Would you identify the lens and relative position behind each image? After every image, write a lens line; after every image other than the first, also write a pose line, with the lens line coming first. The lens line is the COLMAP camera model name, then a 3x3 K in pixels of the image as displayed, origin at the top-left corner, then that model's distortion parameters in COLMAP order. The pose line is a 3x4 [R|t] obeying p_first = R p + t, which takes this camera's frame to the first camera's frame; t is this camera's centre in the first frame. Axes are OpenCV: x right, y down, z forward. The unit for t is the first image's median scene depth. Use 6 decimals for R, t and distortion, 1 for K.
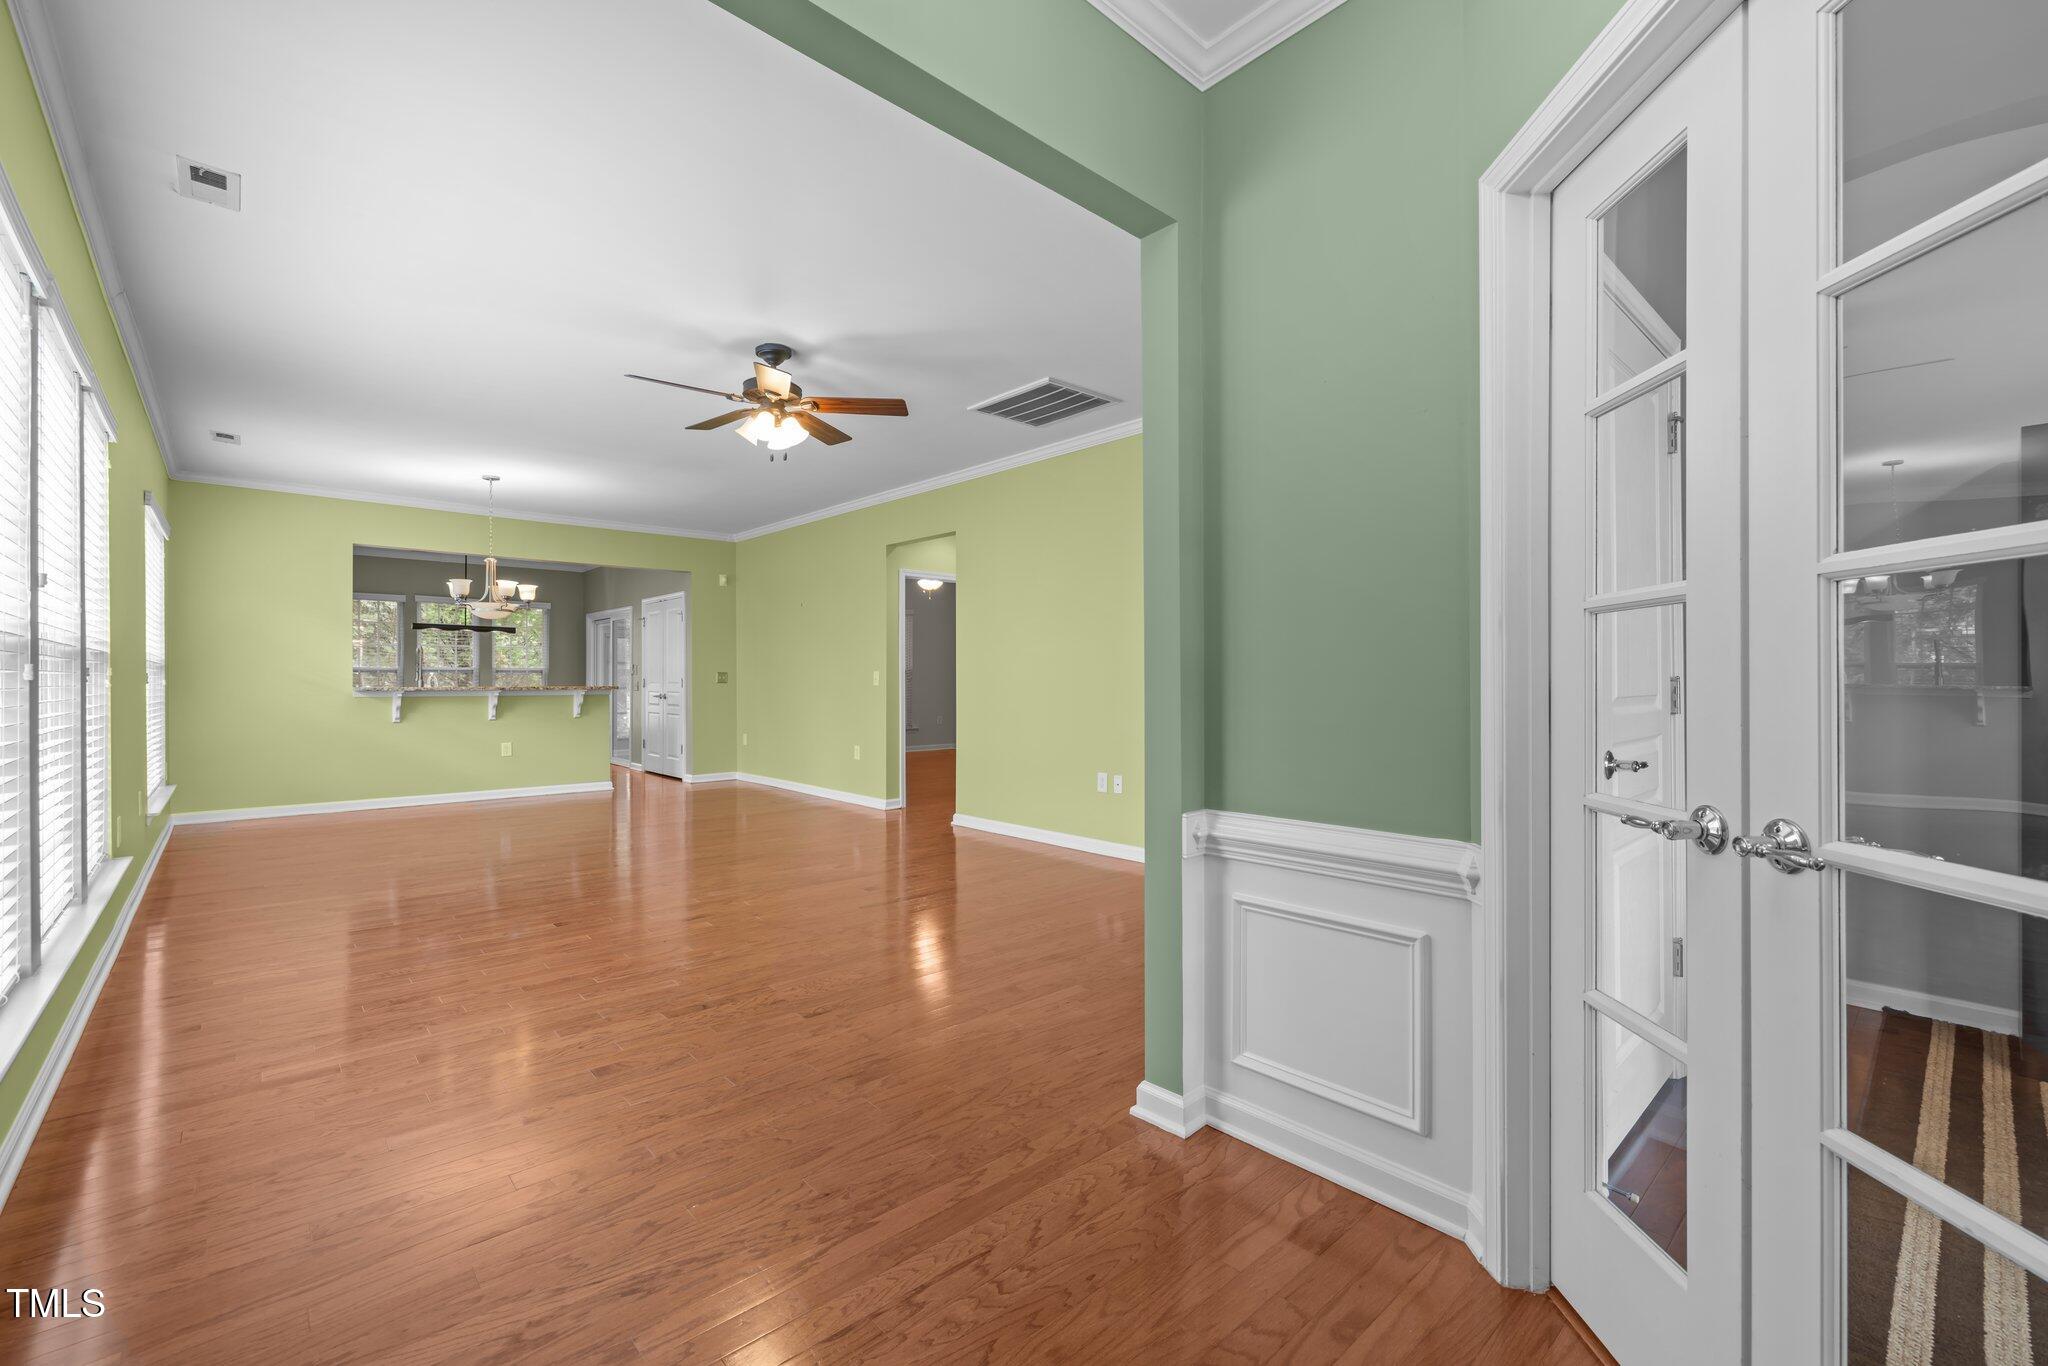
lens RADIAL K [[879.0, 0, 1025.0], [0, 879.0, 675.3], [0, 0, 1]] dist [0.003785, 0.000131]
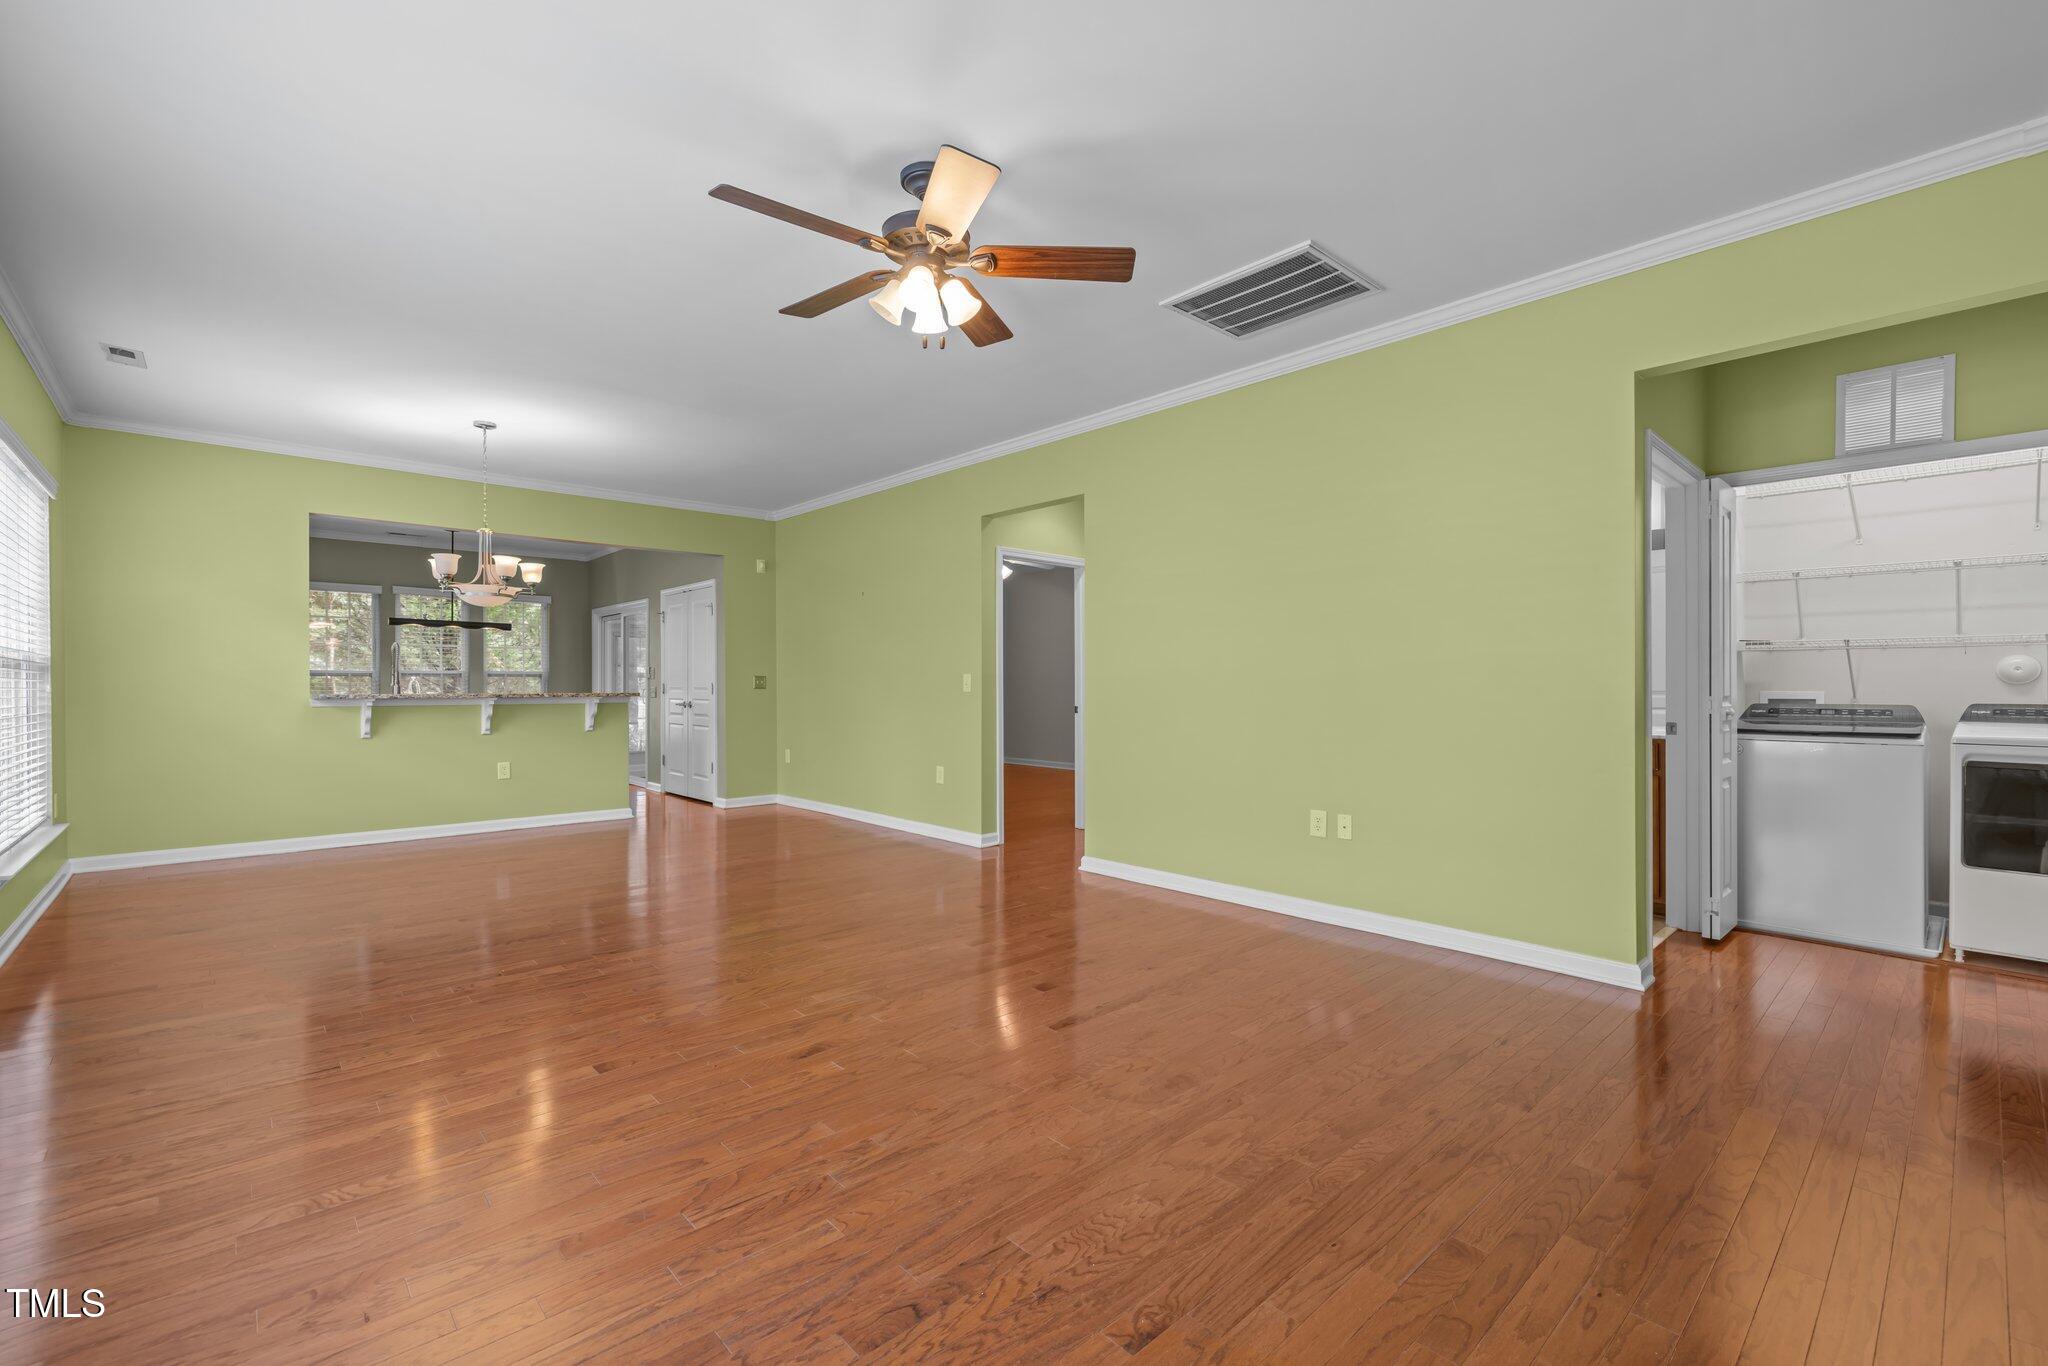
lens RADIAL K [[879.0, 0, 1022.1], [0, 879.0, 687.8], [0, 0, 1]] dist [0.003785, 0.000131]
pose [[0.999968, 0.000007, 0.008004, -0.125079], [-0.000070, 0.999969, 0.007923, 0.001385], [-0.008003, -0.007924, 0.999937, 0.196663]]
